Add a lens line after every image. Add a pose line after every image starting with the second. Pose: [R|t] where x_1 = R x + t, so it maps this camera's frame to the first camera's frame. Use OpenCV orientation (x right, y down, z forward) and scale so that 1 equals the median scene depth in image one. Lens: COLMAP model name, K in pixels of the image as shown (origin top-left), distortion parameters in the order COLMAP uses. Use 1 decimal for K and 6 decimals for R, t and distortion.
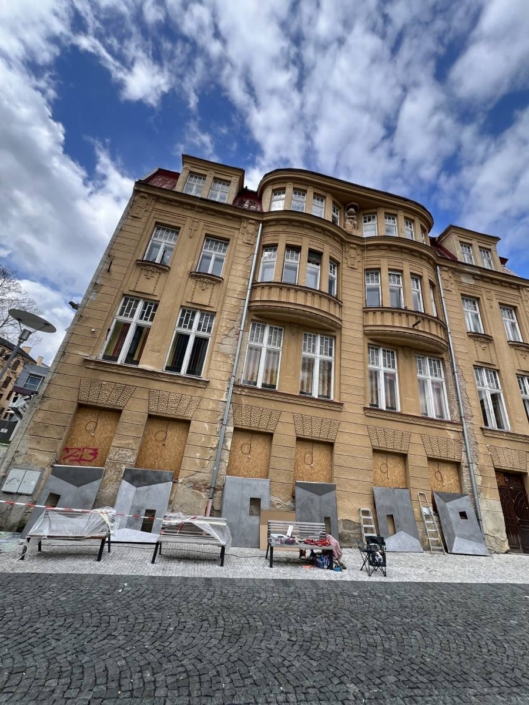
lens RADIAL K [[282.0, 0, 264.5], [0, 282.0, 352.5], [0, 0, 1]] dist [-0.000135, 0.000156]
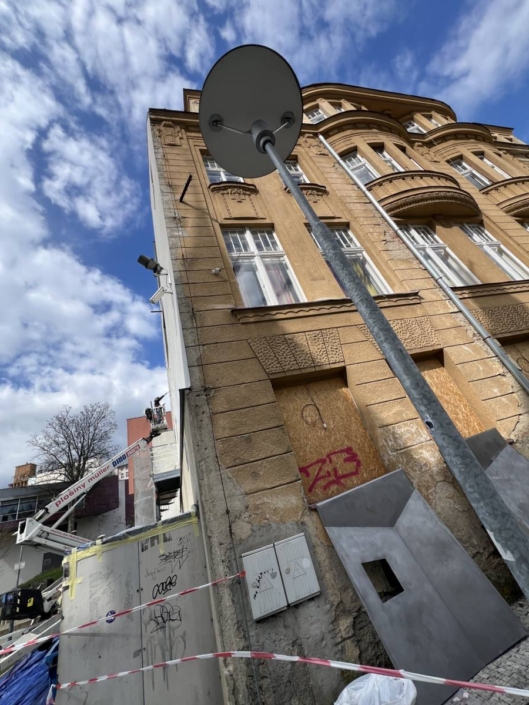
lens RADIAL K [[282.0, 0, 264.5], [0, 282.0, 352.5], [0, 0, 1]] dist [-0.000135, 0.000156]
pose [[0.921803, -0.336088, 0.193192, -0.787075], [0.356905, 0.930309, -0.084528, 0.180764], [-0.151319, 0.146870, 0.977513, 0.528571]]
